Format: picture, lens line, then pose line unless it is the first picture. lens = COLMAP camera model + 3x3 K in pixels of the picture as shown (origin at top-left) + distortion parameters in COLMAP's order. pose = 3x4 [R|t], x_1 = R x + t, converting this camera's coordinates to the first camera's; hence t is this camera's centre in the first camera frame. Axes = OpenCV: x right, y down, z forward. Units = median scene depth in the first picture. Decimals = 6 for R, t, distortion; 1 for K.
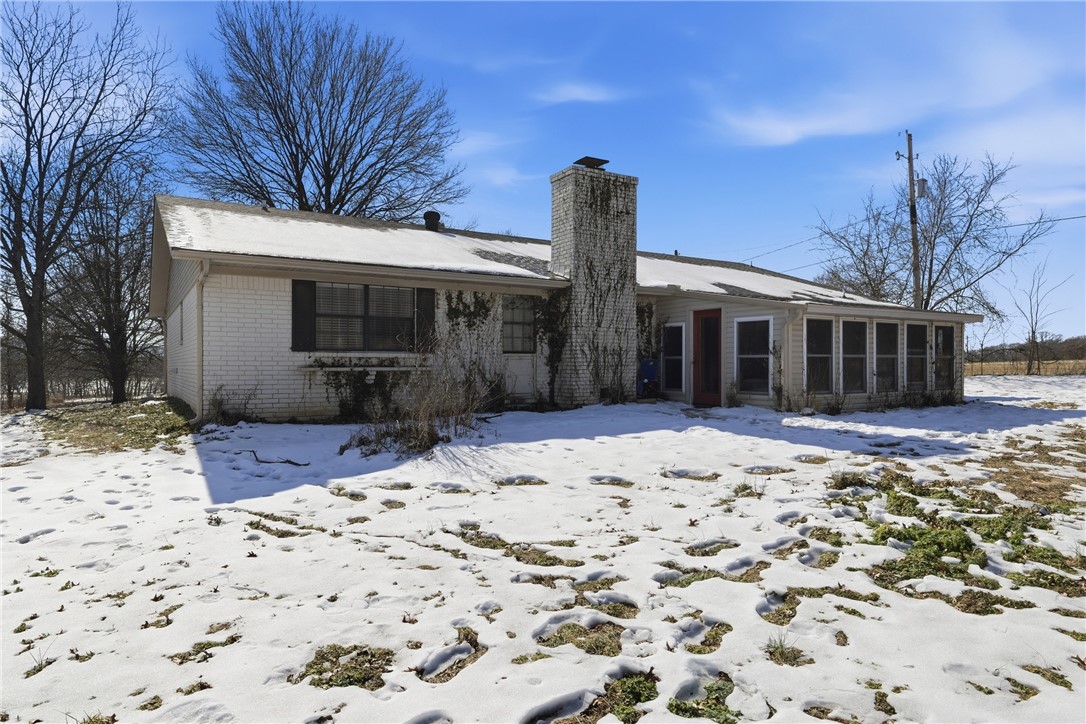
lens RADIAL K [[656.2, 0, 541.9], [0, 656.2, 354.9], [0, 0, 1]] dist [0.000209, -0.000345]
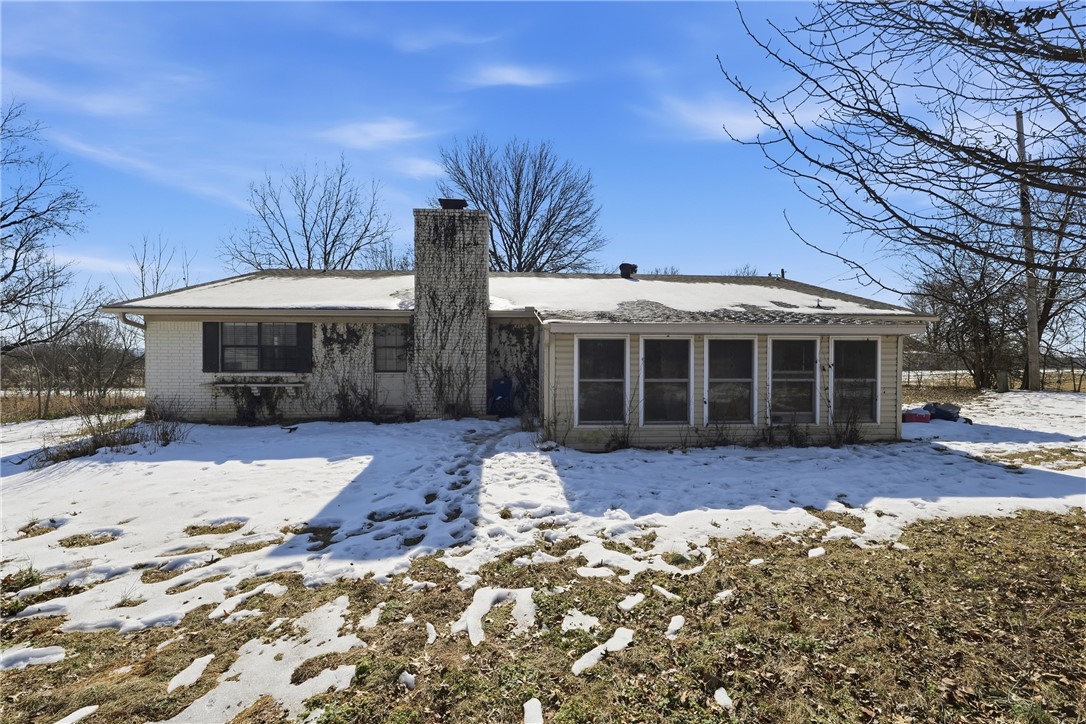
lens RADIAL K [[422.3, 0, 542.1], [0, 422.3, 364.9], [0, 0, 1]] dist [-0.002516, -0.000106]
pose [[0.883607, 0.001444, -0.468226, 0.596003], [0.003676, 0.999943, 0.010020, -0.023693], [0.468214, -0.010575, 0.883552, 0.460013]]
